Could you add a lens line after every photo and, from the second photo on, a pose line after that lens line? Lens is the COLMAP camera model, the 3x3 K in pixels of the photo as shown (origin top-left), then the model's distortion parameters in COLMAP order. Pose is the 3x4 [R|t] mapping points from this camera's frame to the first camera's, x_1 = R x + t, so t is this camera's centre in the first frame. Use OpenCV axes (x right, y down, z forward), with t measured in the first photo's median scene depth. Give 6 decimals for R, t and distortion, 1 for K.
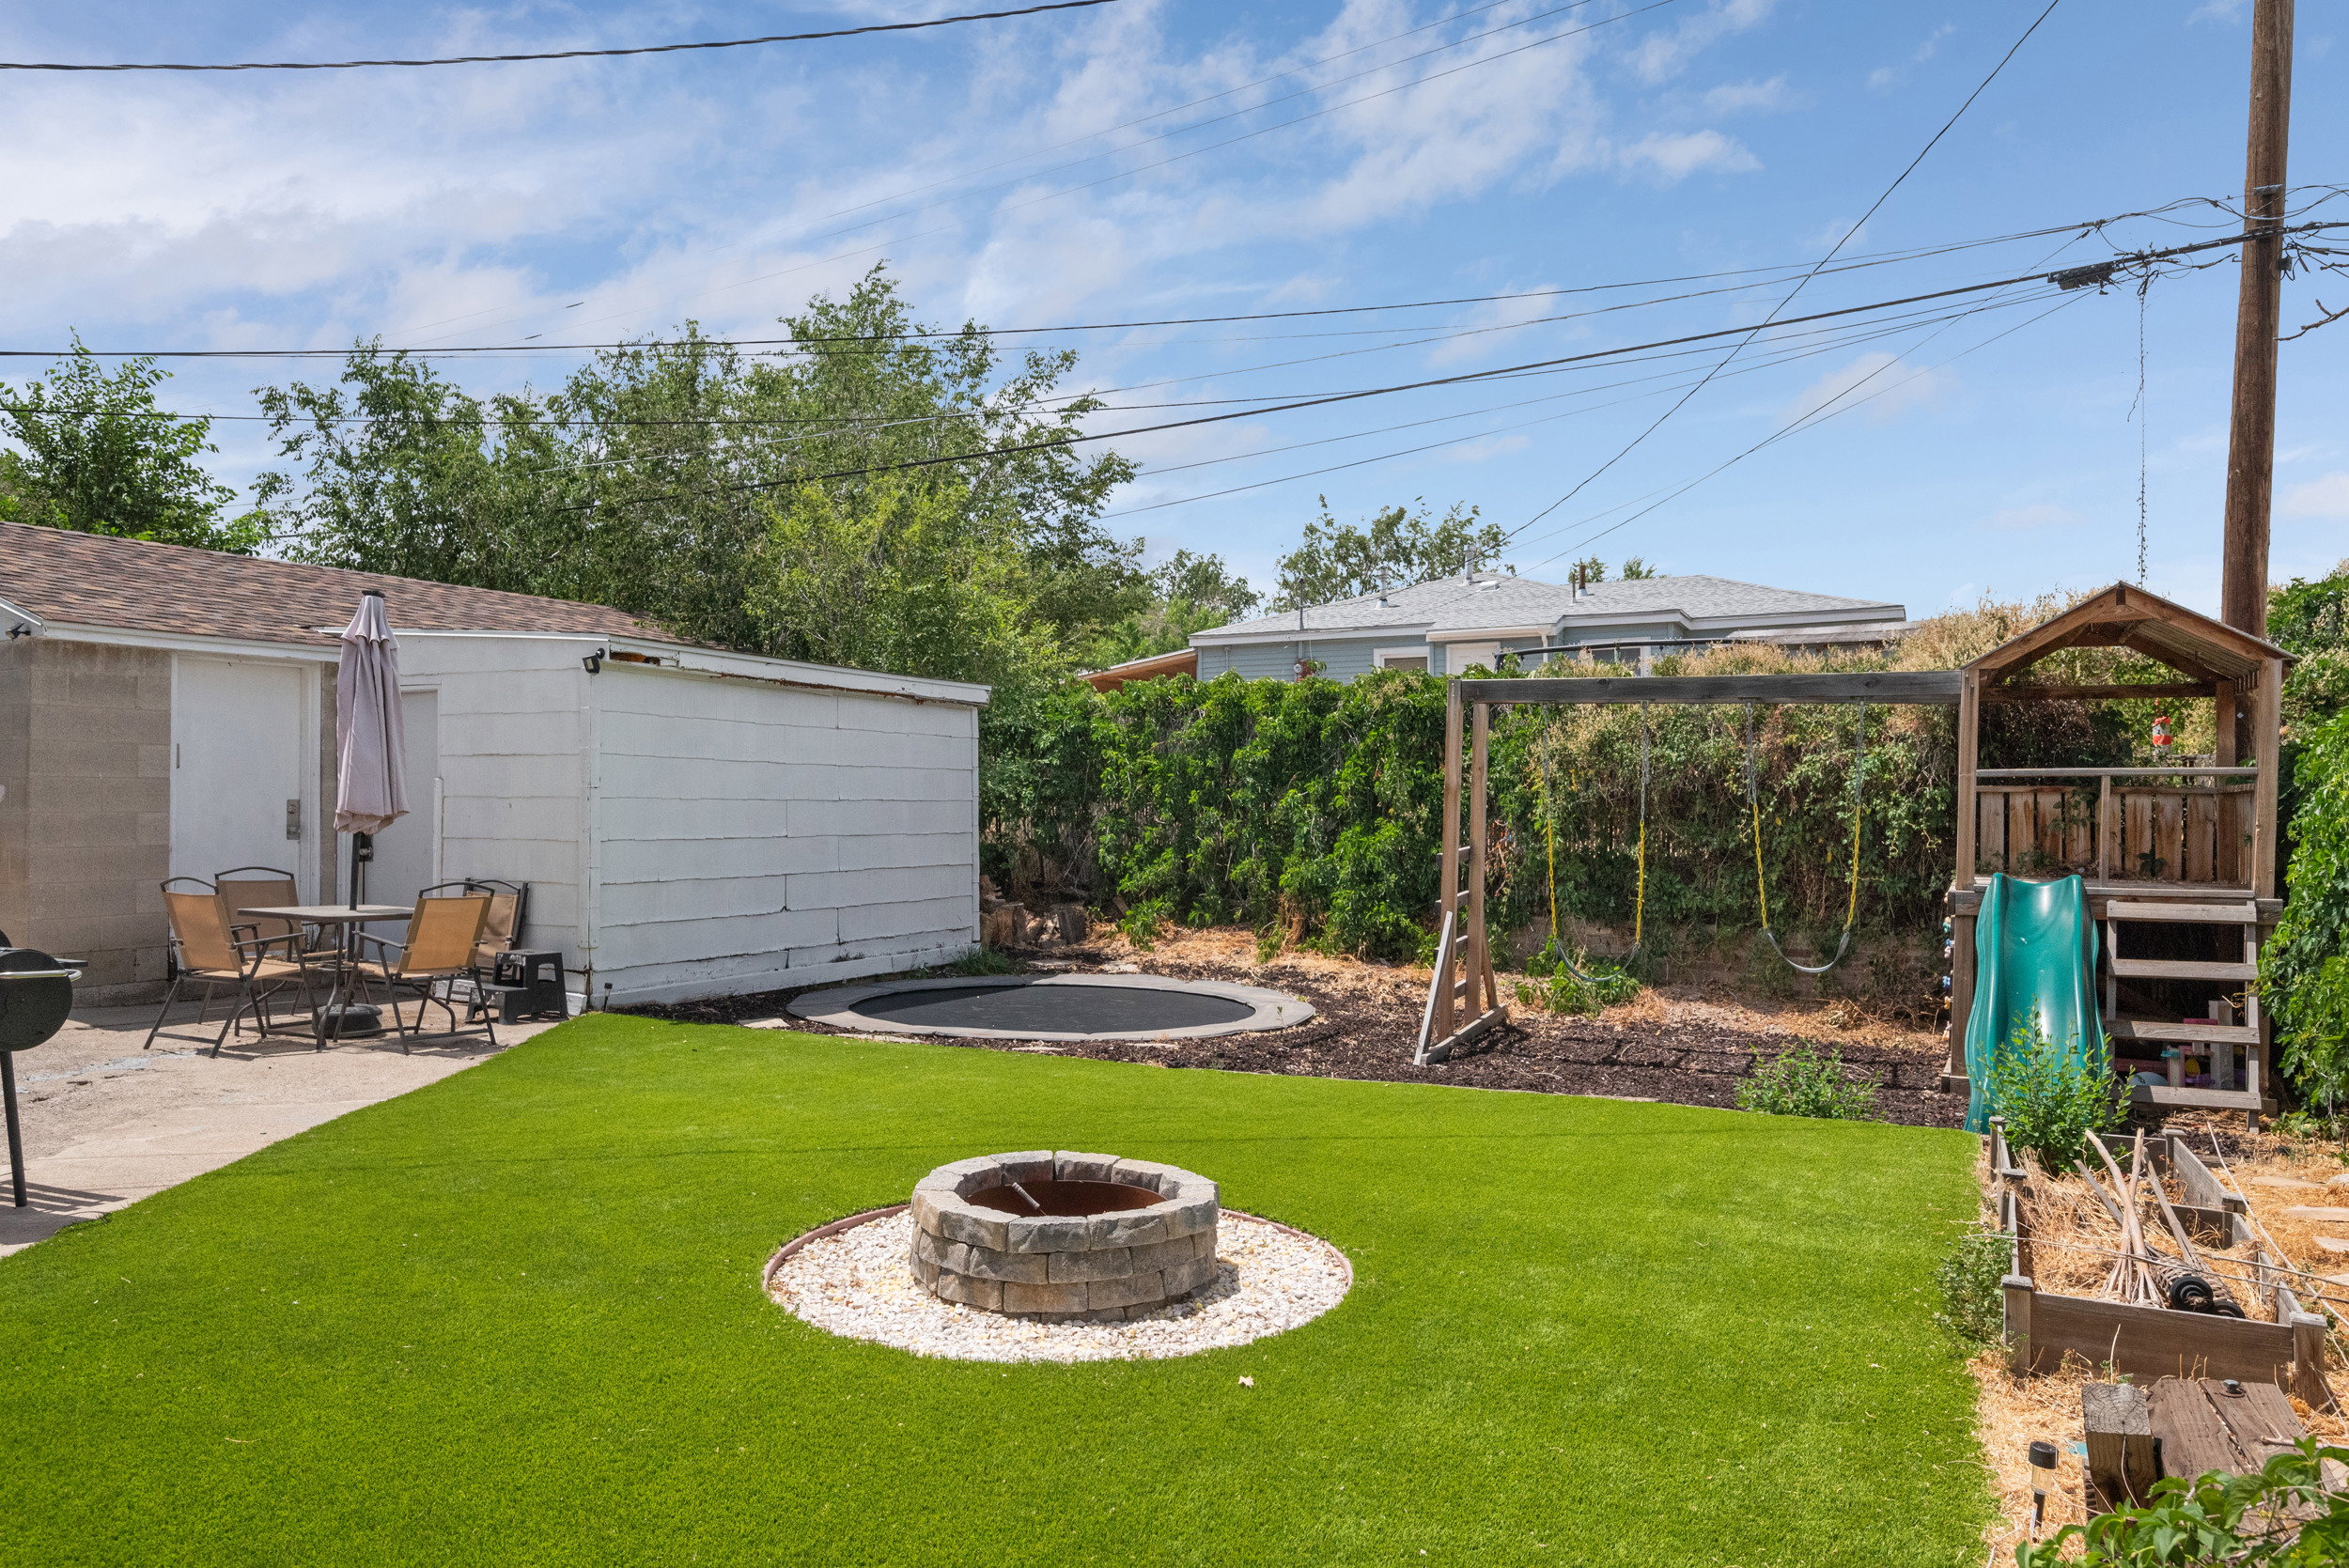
lens RADIAL K [[1555.5, 0, 1176.4], [0, 1555.5, 812.9], [0, 0, 1]] dist [-0.008990, -0.001181]
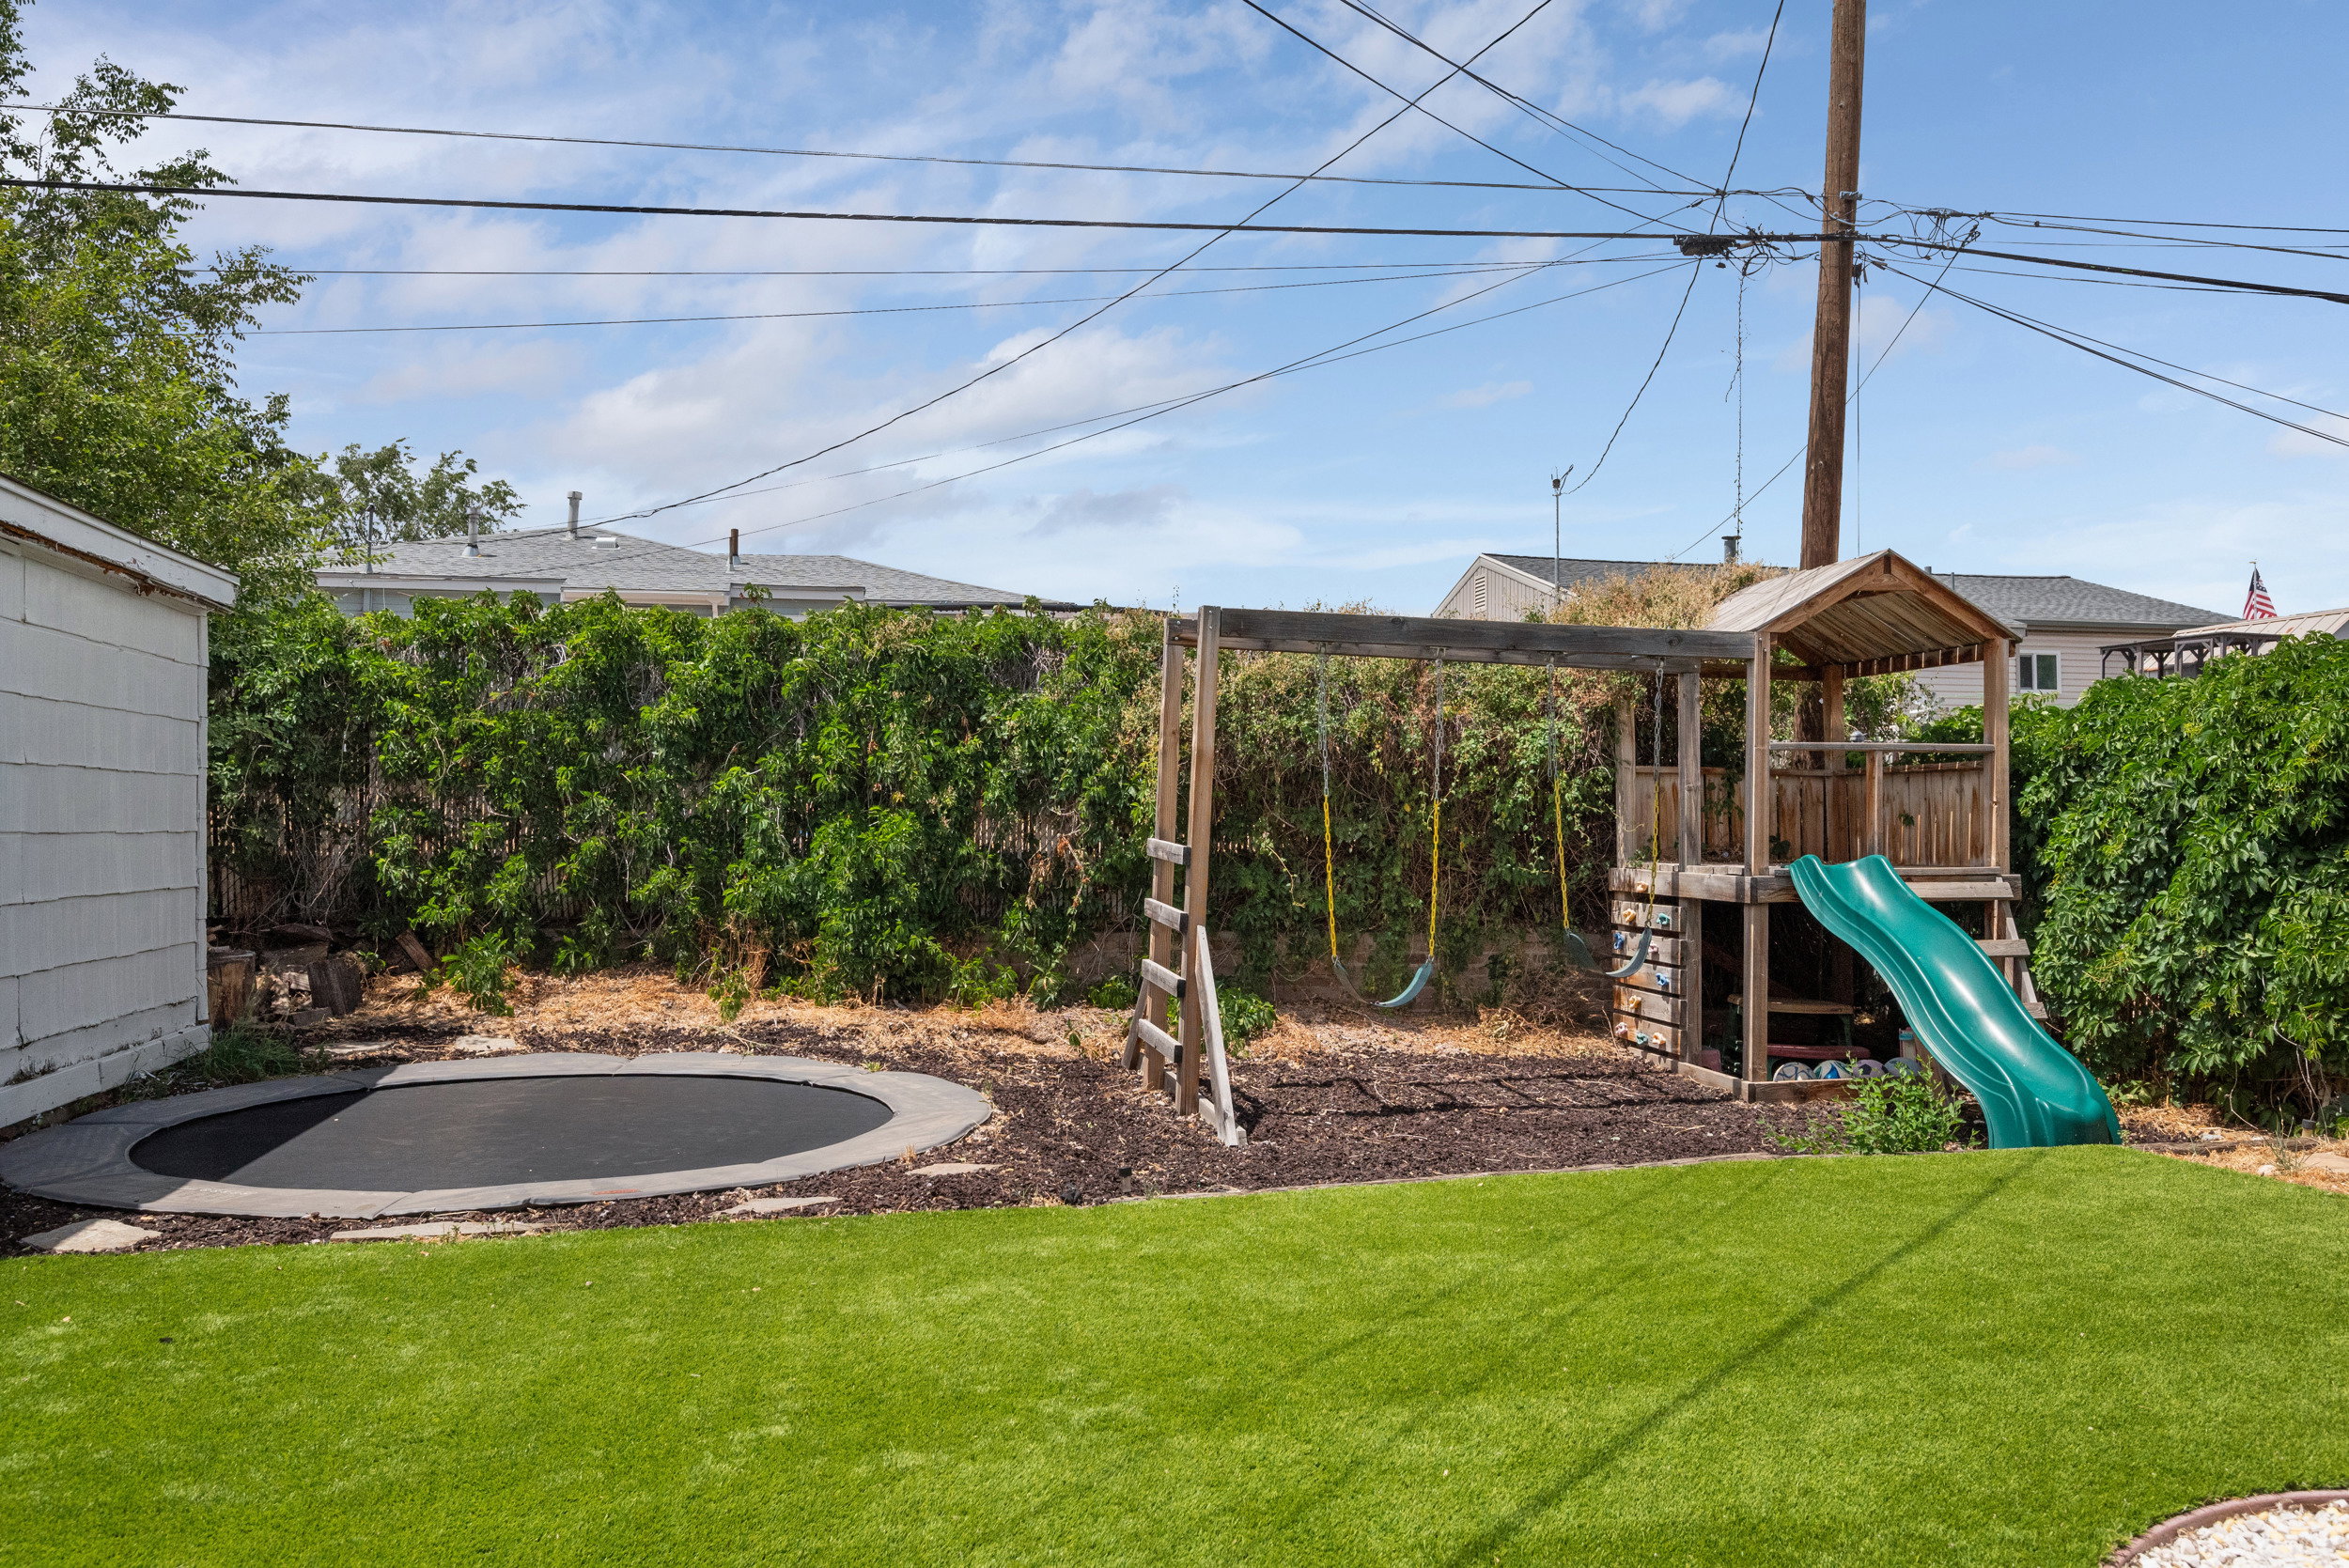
lens RADIAL K [[1631.0, 0, 1180.5], [0, 1631.0, 797.7], [0, 0, 1]] dist [-0.001178, 0.001768]
pose [[0.773531, 0.007365, 0.633715, -0.262070], [0.005499, 0.999817, -0.018331, 0.014945], [-0.633734, 0.017664, 0.773349, 0.349997]]
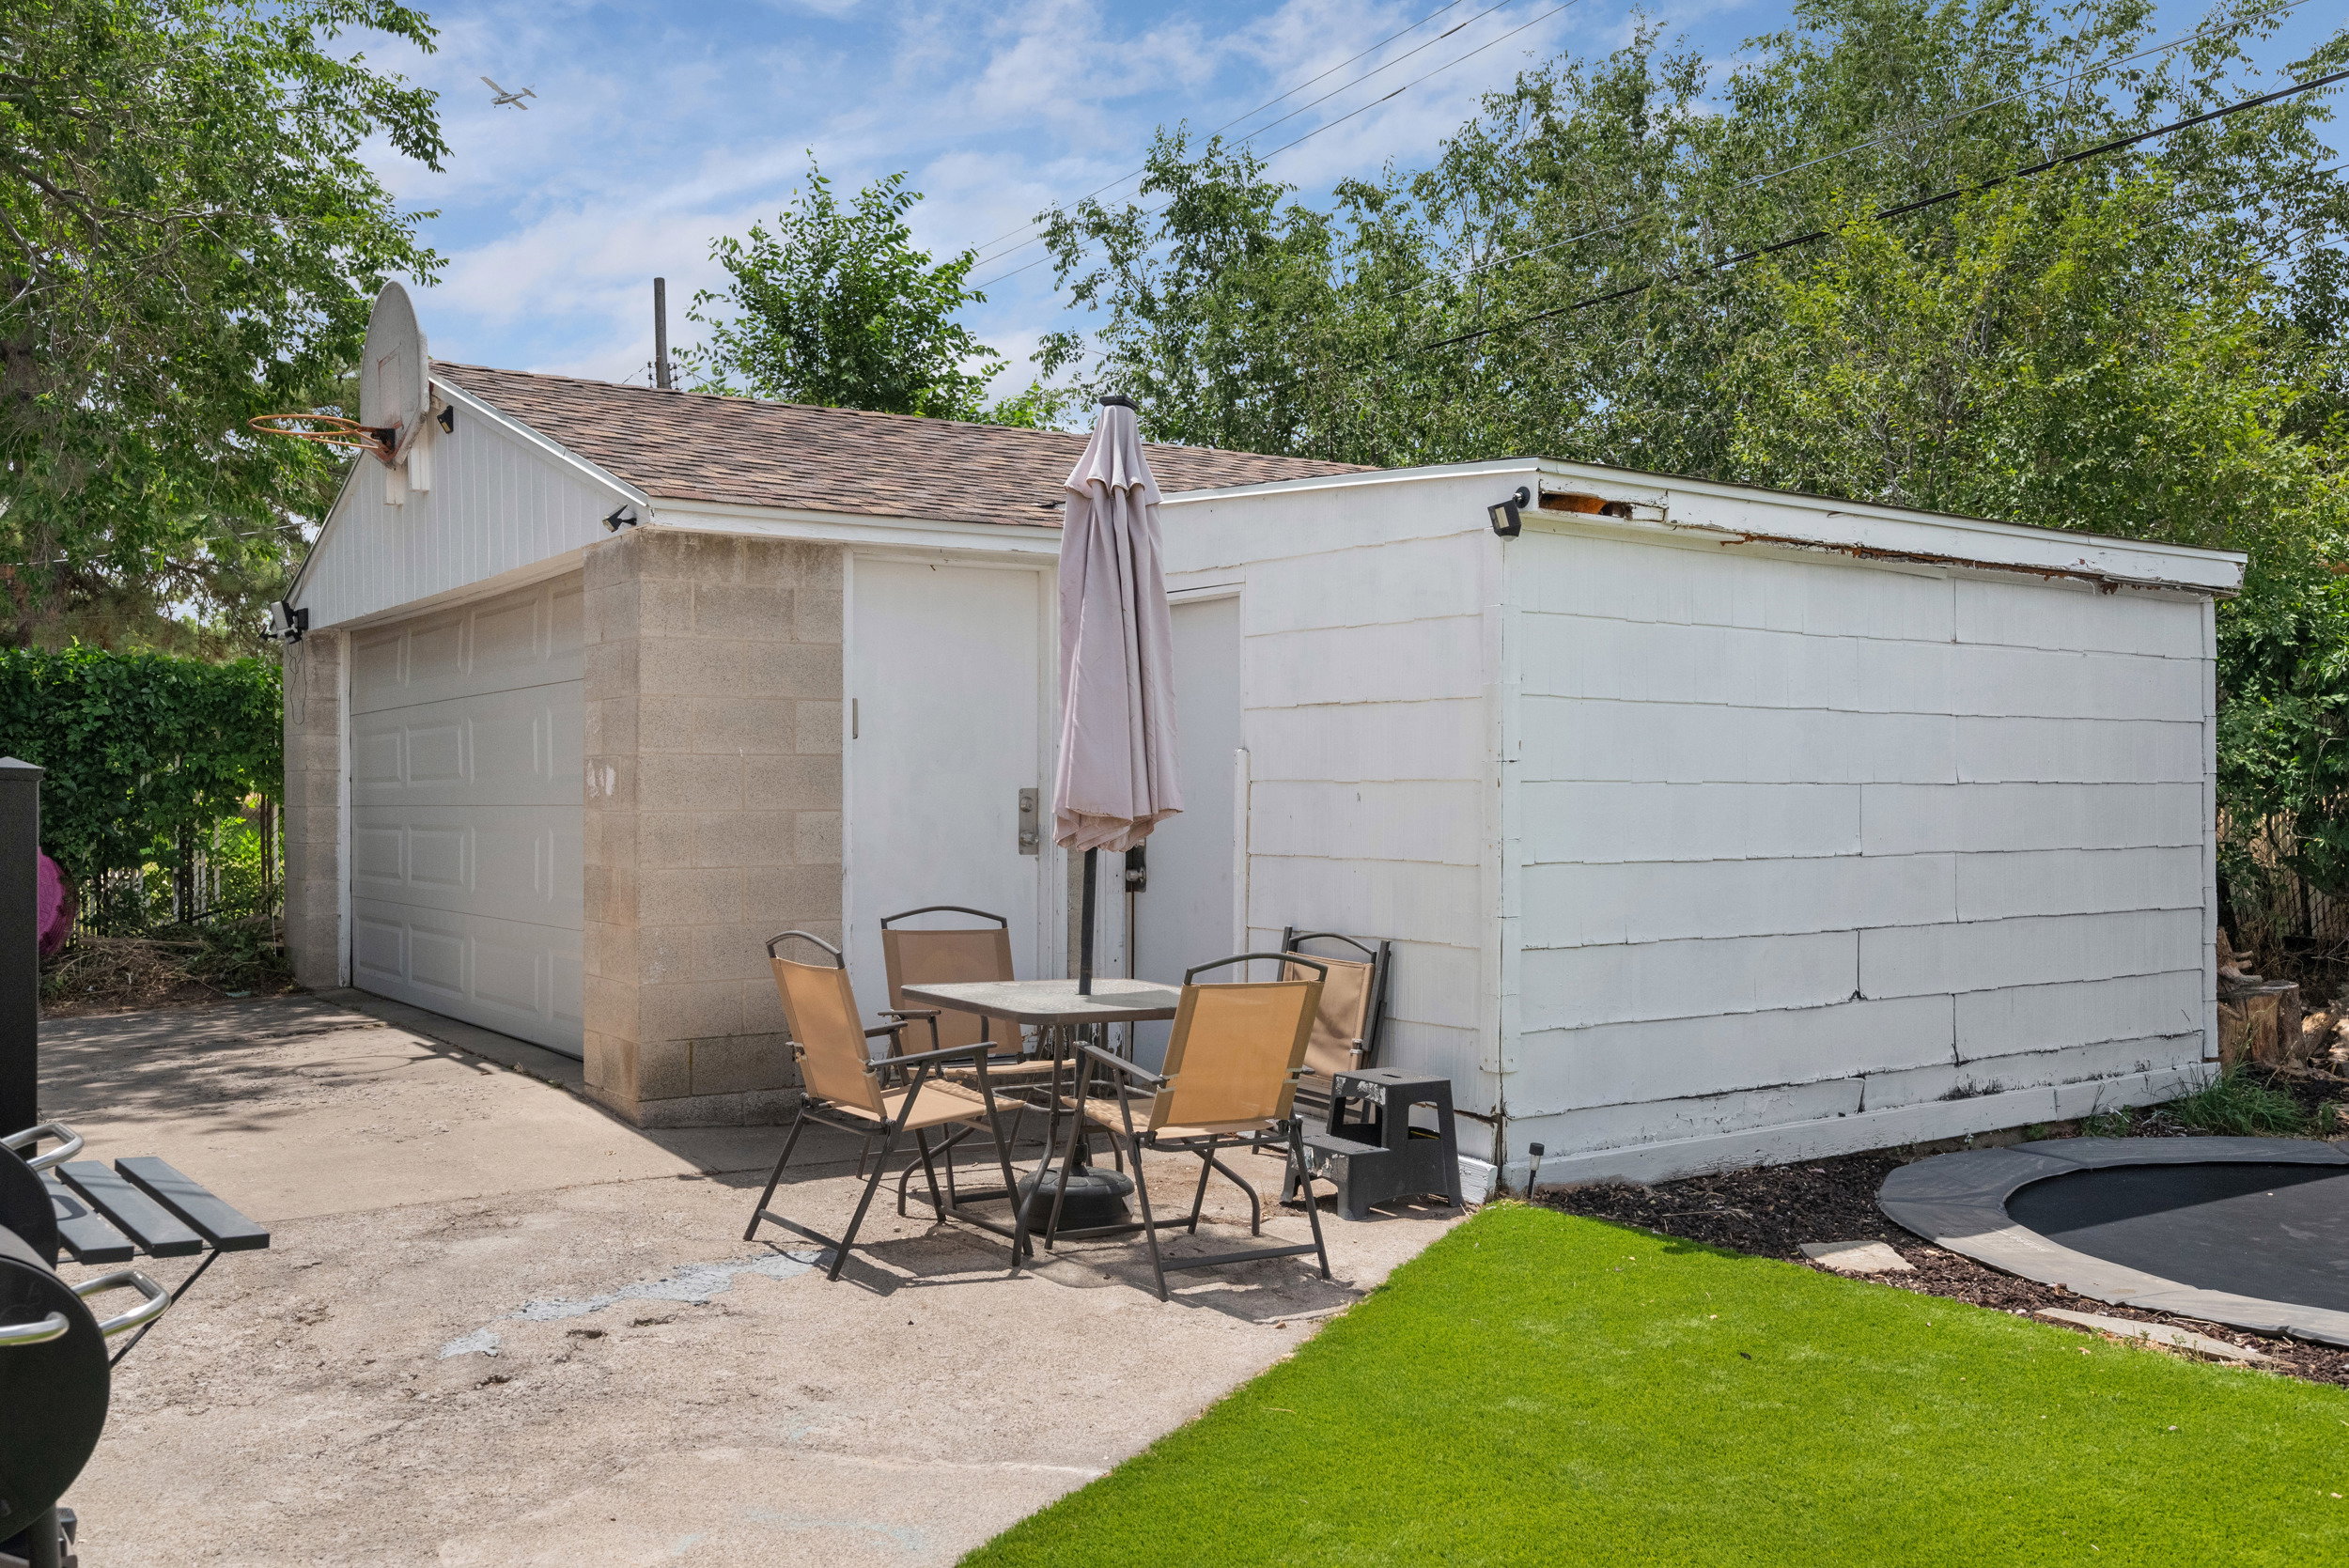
lens RADIAL K [[2034.4, 0, 1165.7], [0, 2034.4, 805.8], [0, 0, 1]] dist [-0.011647, -0.003171]
pose [[0.874744, -0.001900, -0.484582, -0.121196], [0.002973, 0.999995, 0.001445, -0.002392], [0.484577, -0.002705, 0.874745, 0.291732]]
